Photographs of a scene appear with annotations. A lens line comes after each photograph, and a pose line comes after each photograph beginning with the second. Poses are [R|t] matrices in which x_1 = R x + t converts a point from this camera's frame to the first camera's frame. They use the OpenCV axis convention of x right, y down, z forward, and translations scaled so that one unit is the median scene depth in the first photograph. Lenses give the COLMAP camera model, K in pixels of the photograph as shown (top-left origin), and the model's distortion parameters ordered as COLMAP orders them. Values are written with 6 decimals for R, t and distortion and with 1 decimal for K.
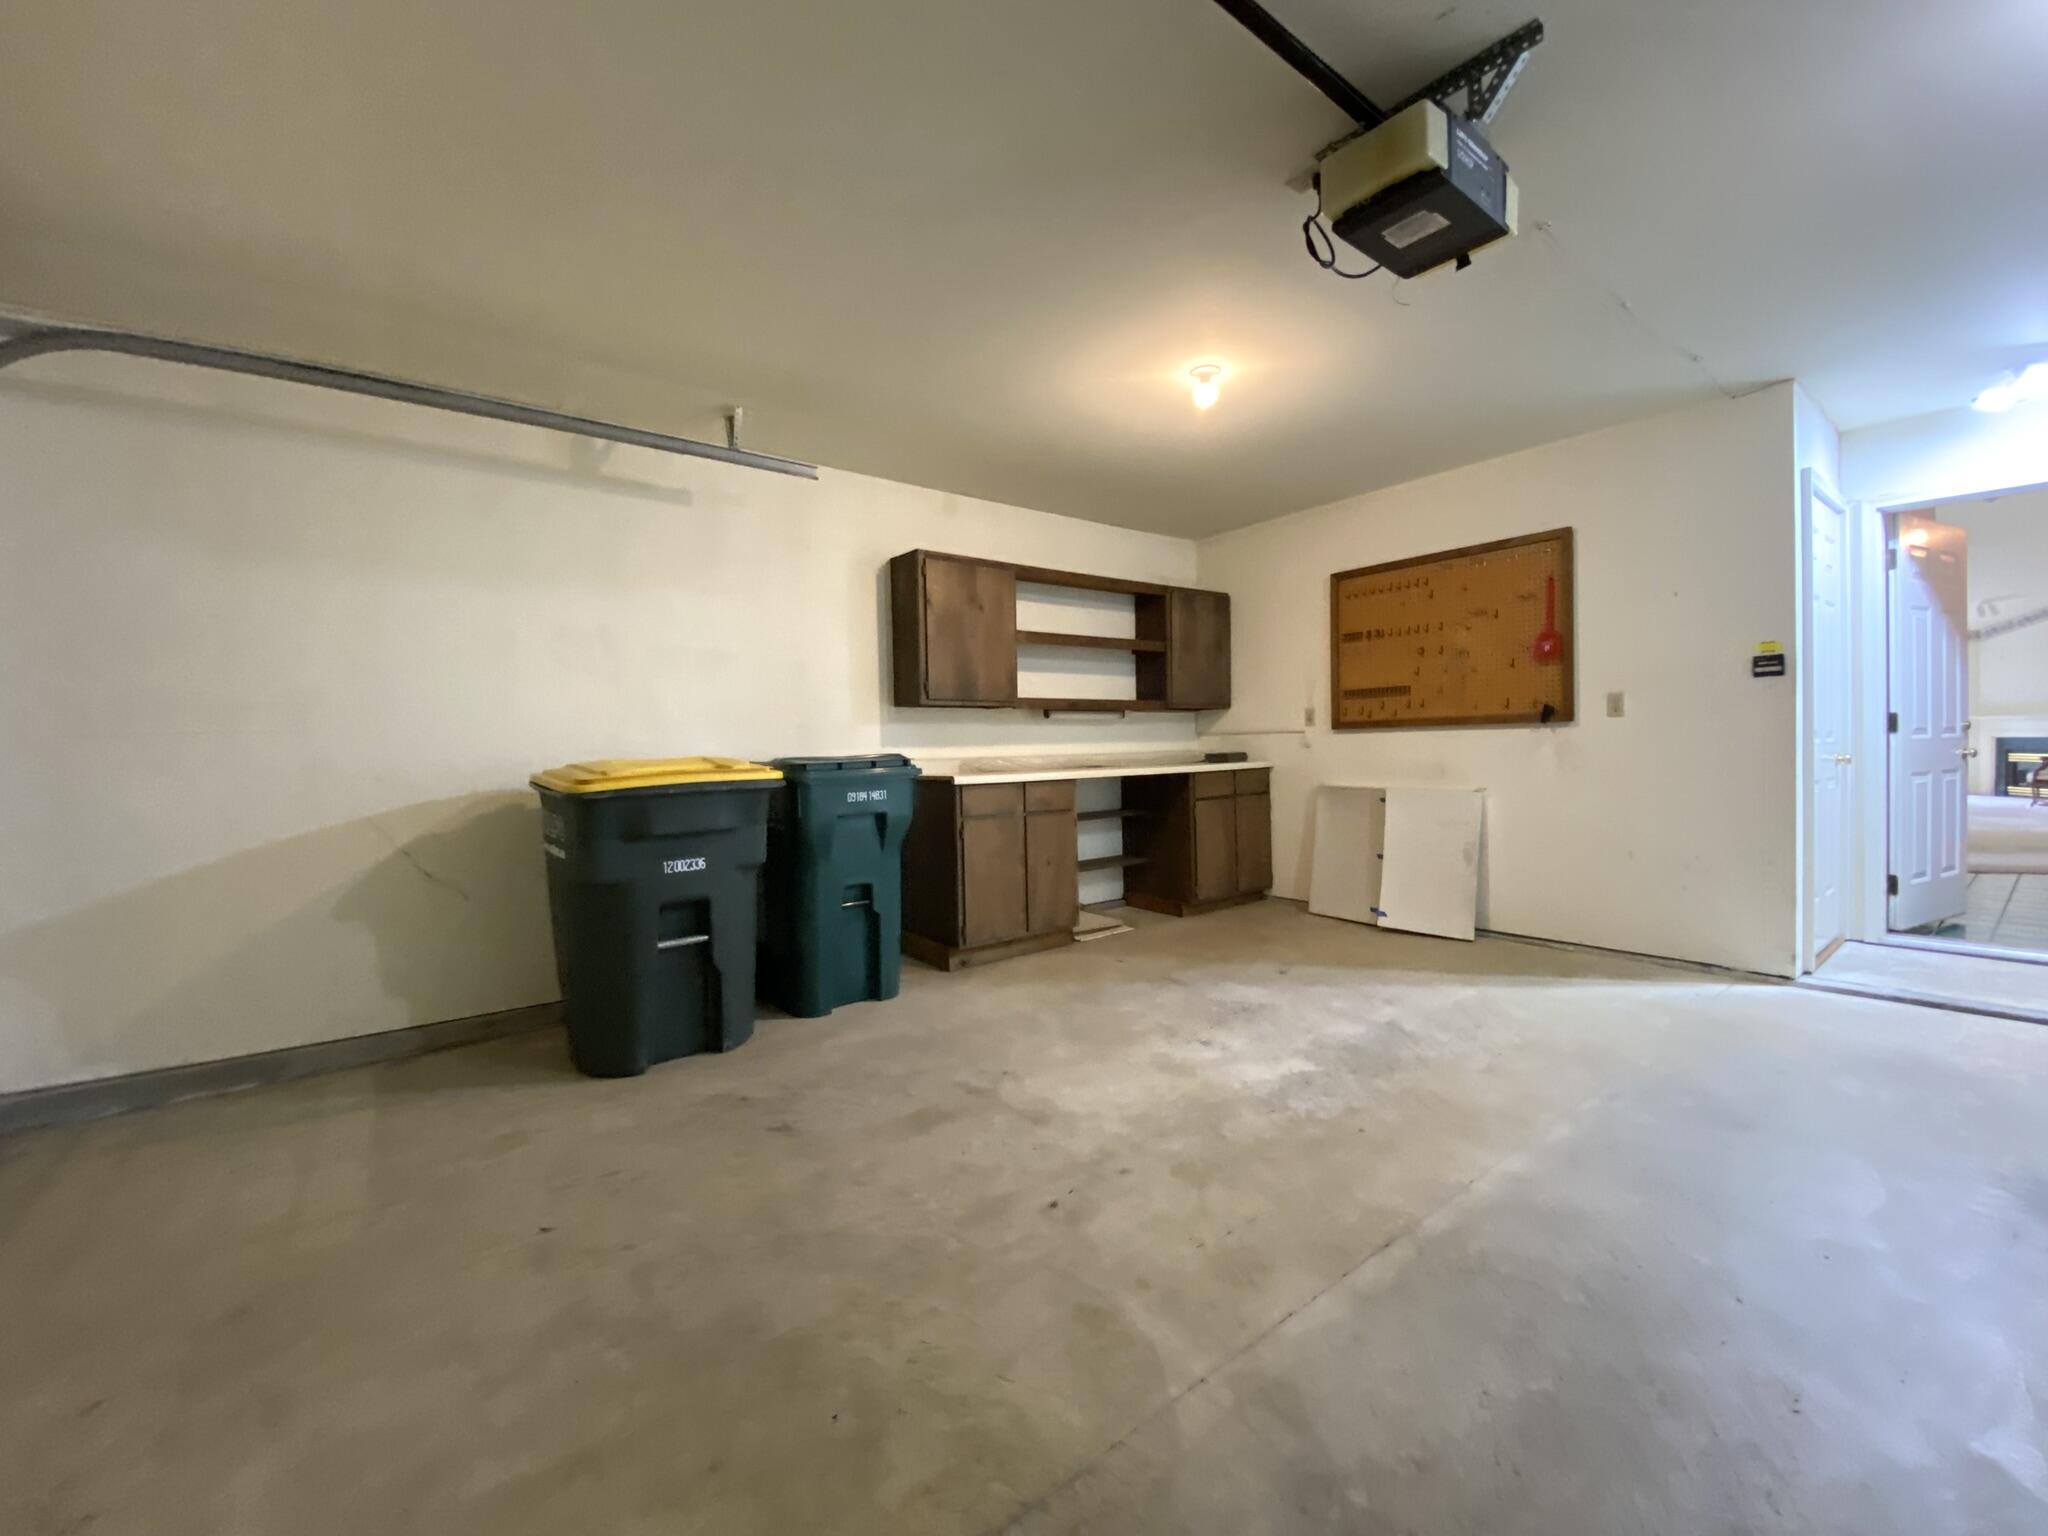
lens RADIAL K [[840.7, 0, 1007.1], [0, 840.7, 760.1], [0, 0, 1]] dist [0.019027, -0.009598]
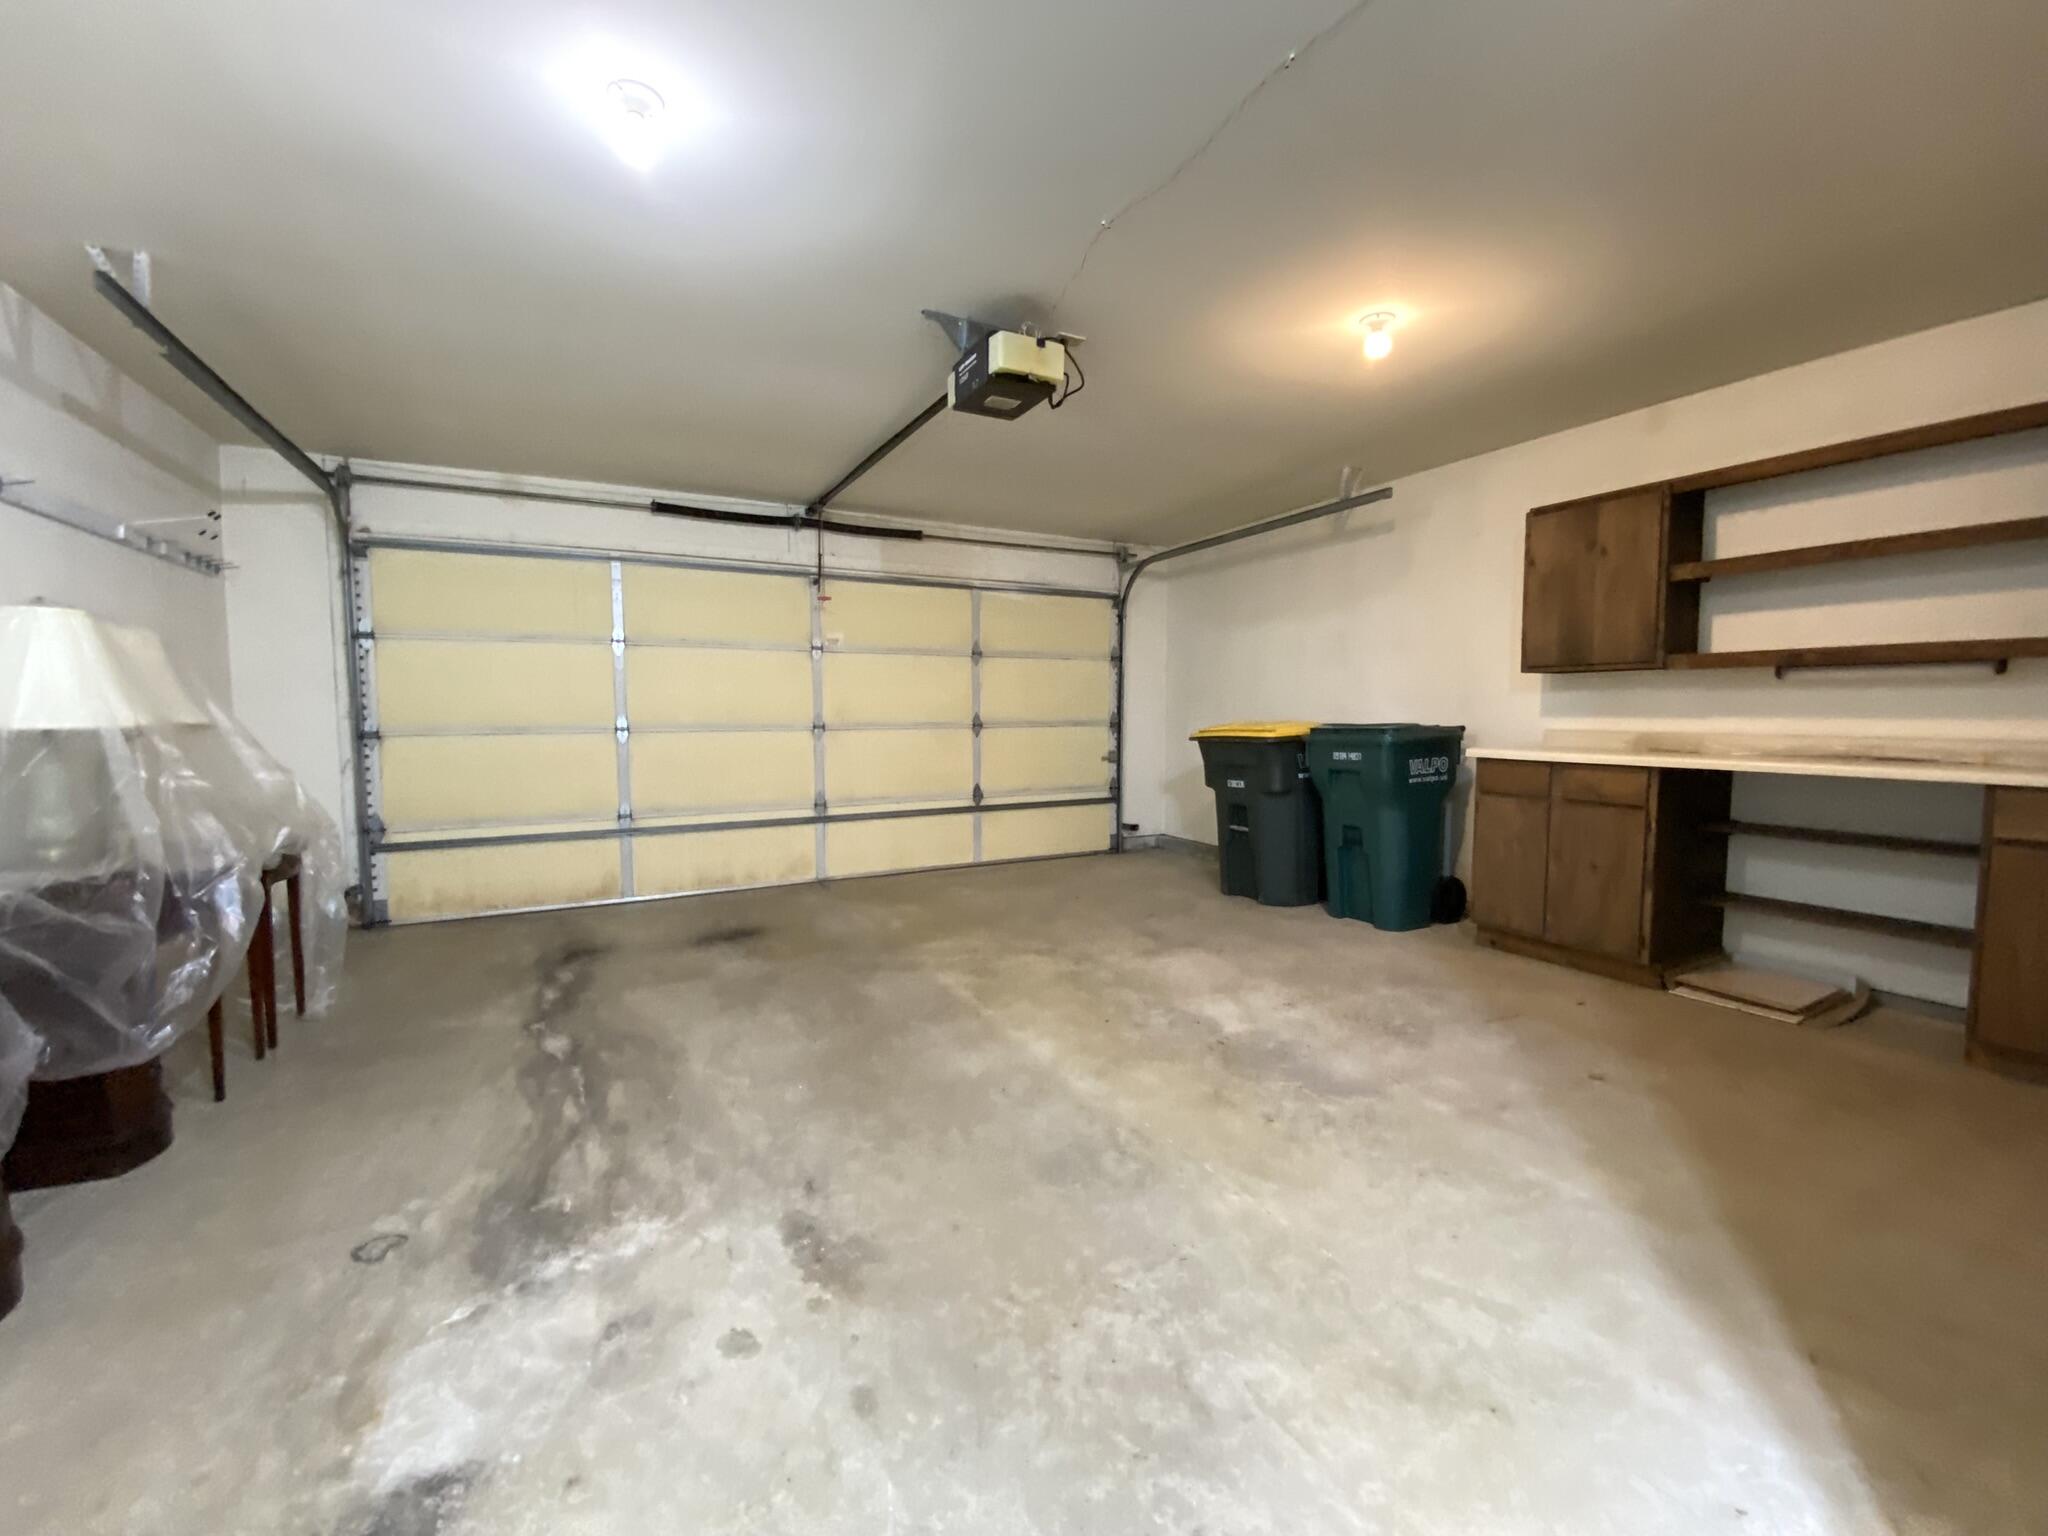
lens RADIAL K [[840.7, 0, 1032.4], [0, 840.7, 756.3], [0, 0, 1]] dist [0.019027, -0.009598]
pose [[-0.185481, 0.073004, -0.979932, 0.914495], [-0.010763, 0.997026, 0.076315, -0.038241], [0.982589, 0.024702, -0.184144, 0.603449]]
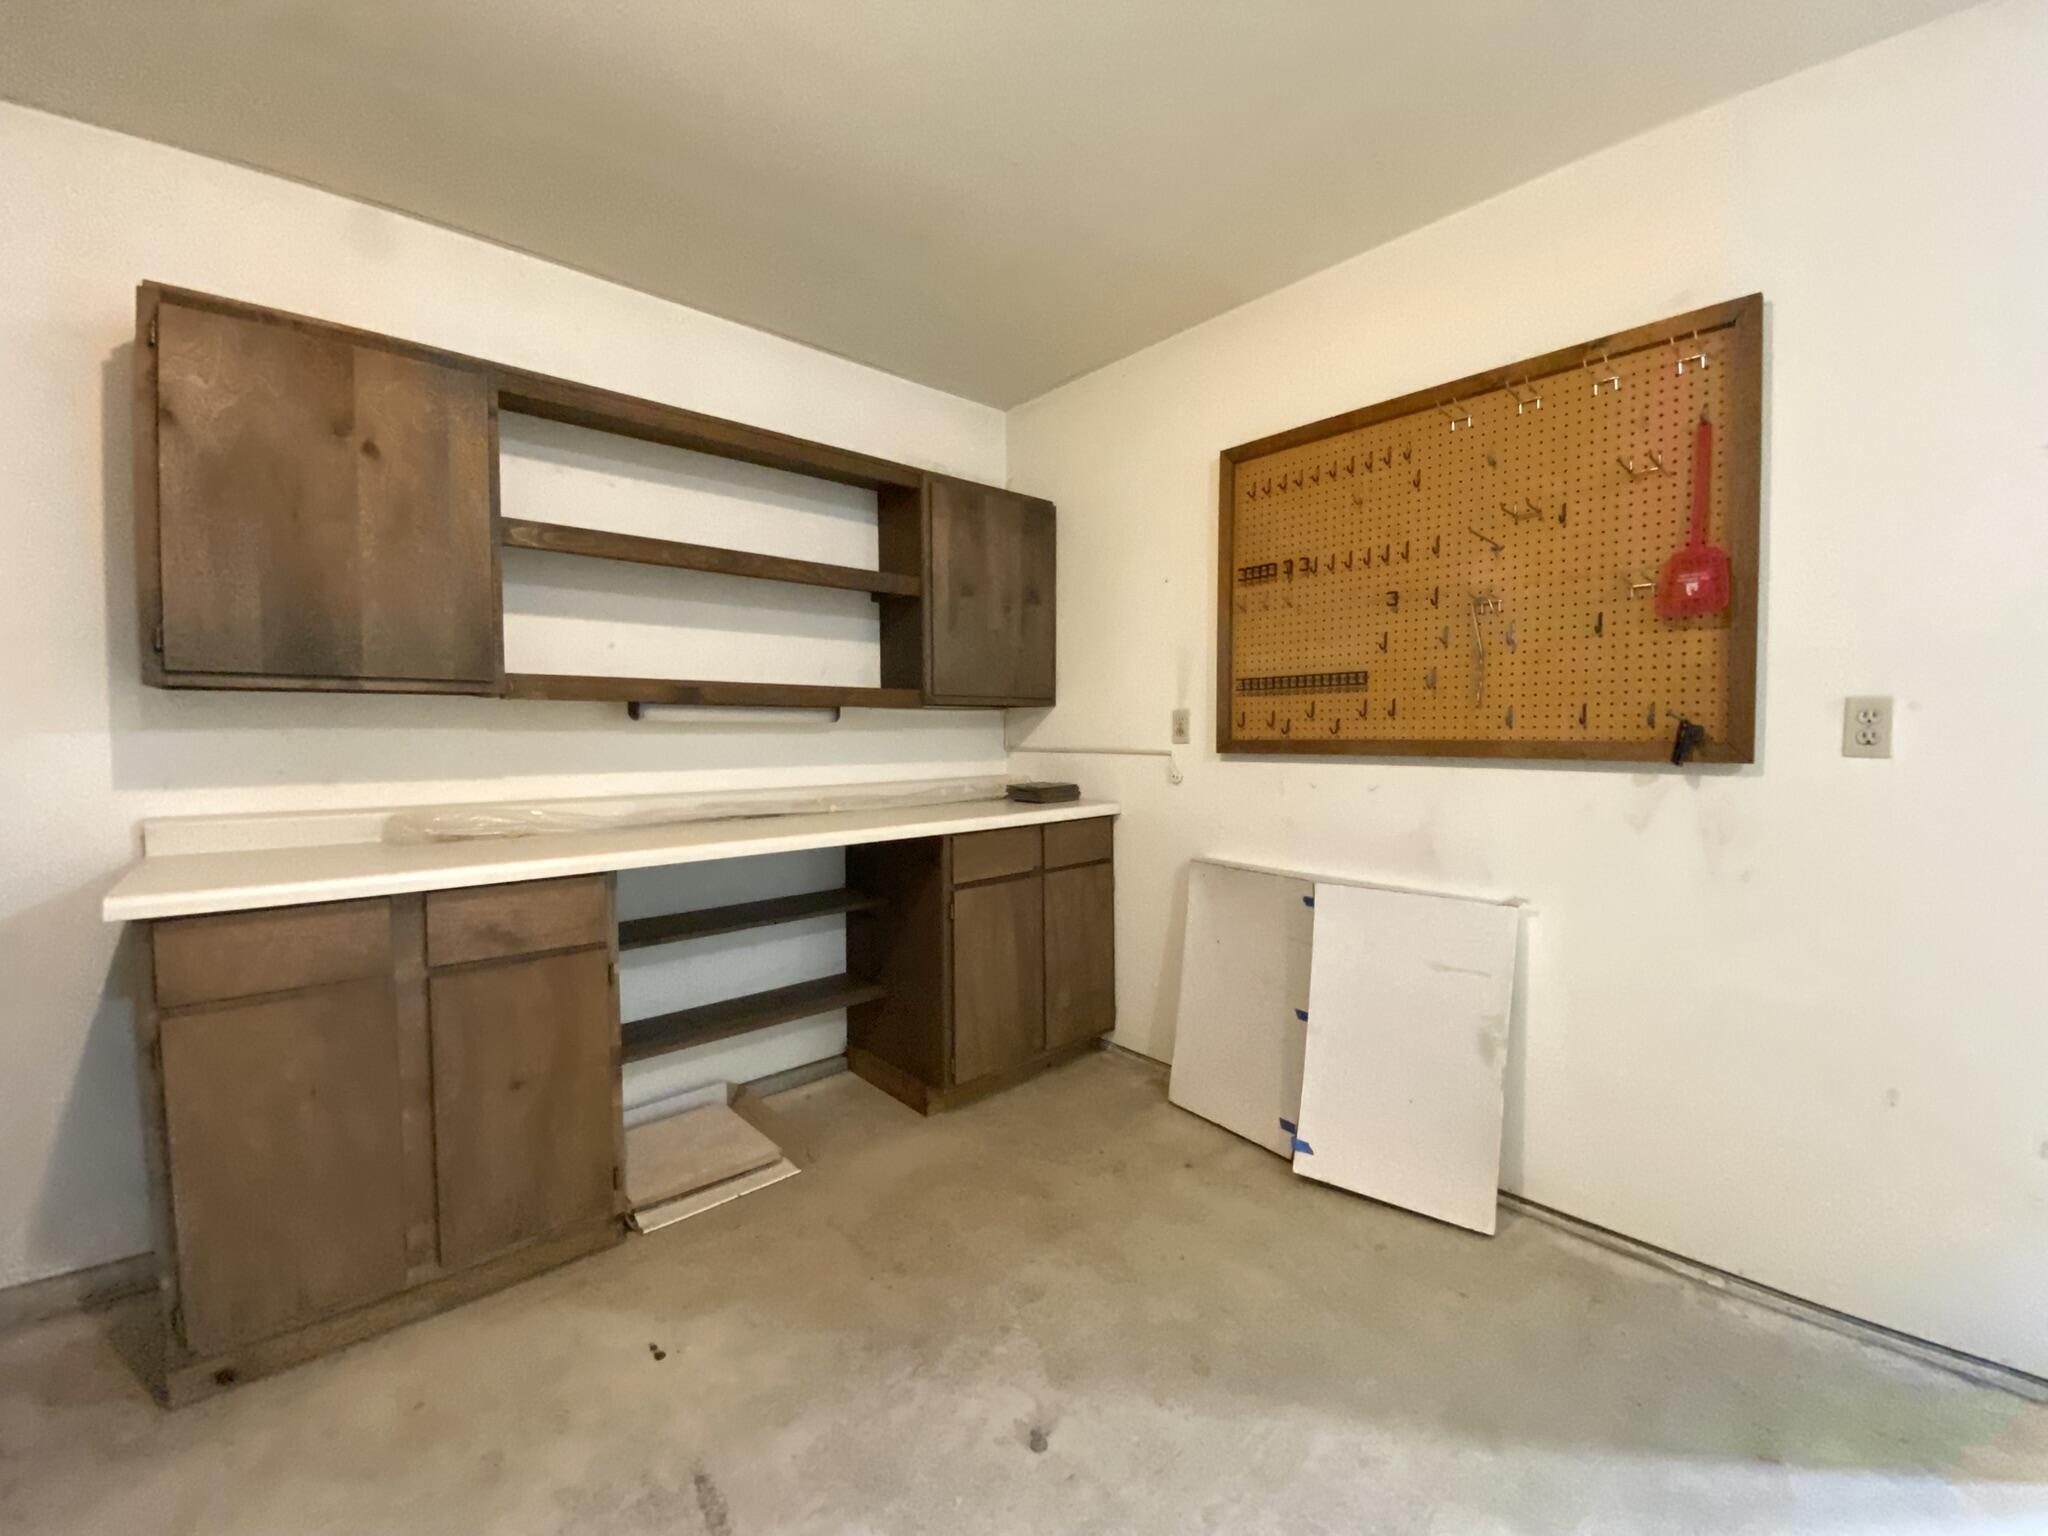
lens RADIAL K [[840.7, 0, 1024.6], [0, 840.7, 749.6], [0, 0, 1]] dist [0.019027, -0.009598]
pose [[0.995617, 0.016909, 0.091984, 0.248012], [-0.017599, 0.999823, 0.006693, -0.044930], [-0.091855, -0.008282, 0.995738, 0.559992]]
